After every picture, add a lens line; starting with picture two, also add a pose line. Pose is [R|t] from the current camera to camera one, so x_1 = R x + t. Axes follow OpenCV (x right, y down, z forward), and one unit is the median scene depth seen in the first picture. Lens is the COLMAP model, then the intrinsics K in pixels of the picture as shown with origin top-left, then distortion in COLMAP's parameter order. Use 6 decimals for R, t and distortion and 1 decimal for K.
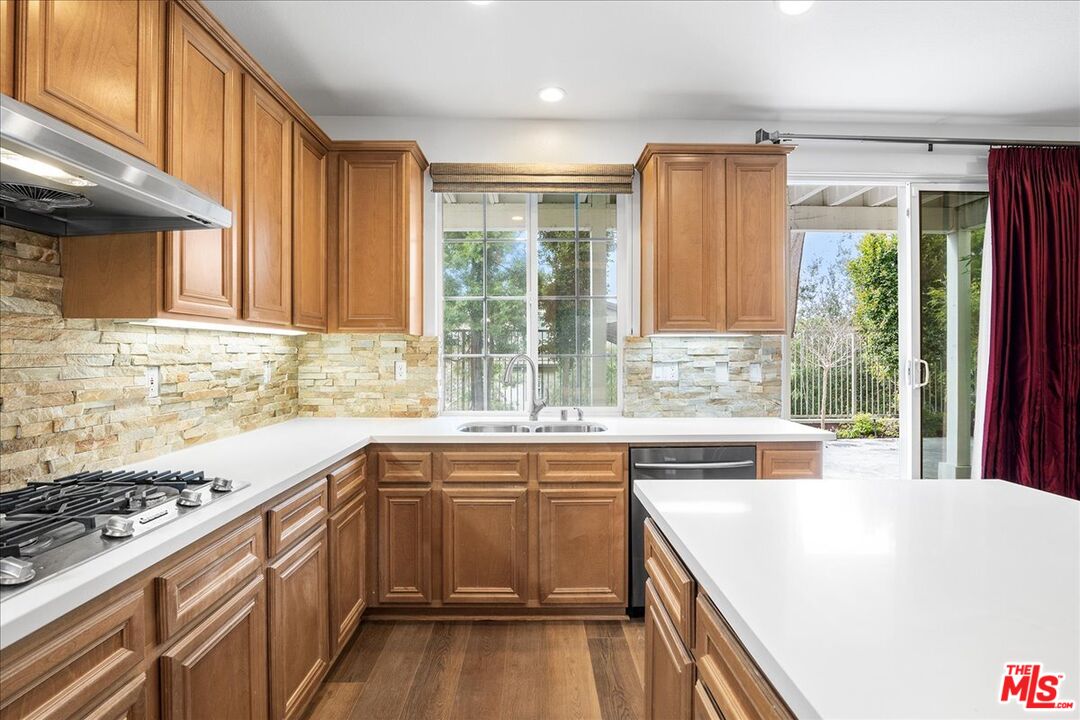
lens RADIAL K [[519.7, 0, 541.0], [0, 519.7, 354.9], [0, 0, 1]] dist [0.001769, 0.000142]
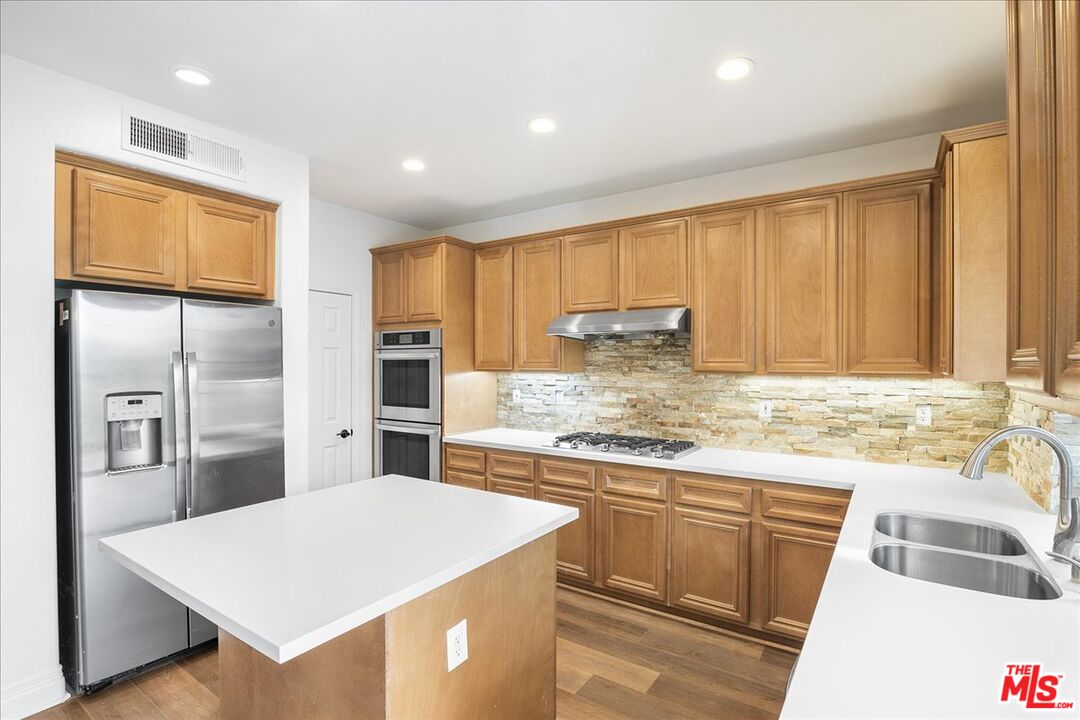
lens RADIAL K [[519.7, 0, 539.9], [0, 519.7, 361.4], [0, 0, 1]] dist [0.001769, 0.000142]
pose [[-0.578074, -0.000585, -0.815984, 1.008734], [-0.002975, 0.999995, 0.001391, -0.095266], [0.815979, 0.003231, -0.578073, 1.307731]]
